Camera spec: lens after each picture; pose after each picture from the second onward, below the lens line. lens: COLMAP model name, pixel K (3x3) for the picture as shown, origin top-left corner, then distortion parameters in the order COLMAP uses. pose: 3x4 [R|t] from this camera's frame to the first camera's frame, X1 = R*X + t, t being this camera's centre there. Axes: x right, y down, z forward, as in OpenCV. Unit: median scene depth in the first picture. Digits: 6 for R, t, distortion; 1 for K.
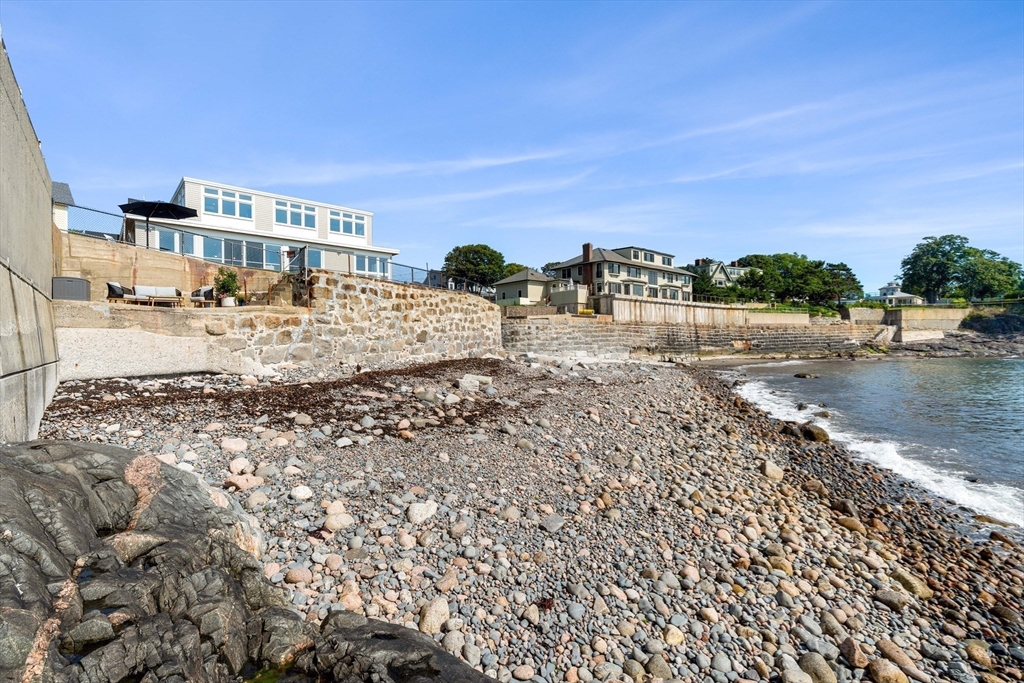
lens RADIAL K [[460.9, 0, 515.1], [0, 460.9, 331.1], [0, 0, 1]] dist [0.009327, 0.001497]
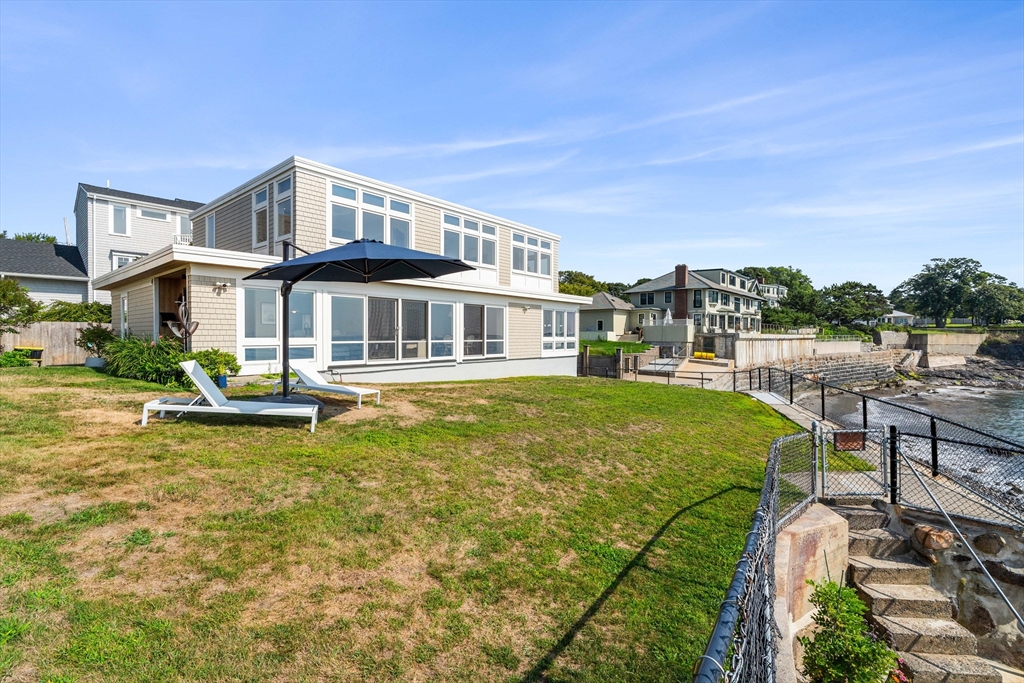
lens RADIAL K [[460.9, 0, 505.8], [0, 460.9, 340.5], [0, 0, 1]] dist [0.009327, 0.001497]
pose [[0.982994, 0.000601, 0.183634, -0.226647], [-0.008808, 0.998998, 0.043877, -0.069808], [-0.183424, -0.044748, 0.982015, 0.204529]]
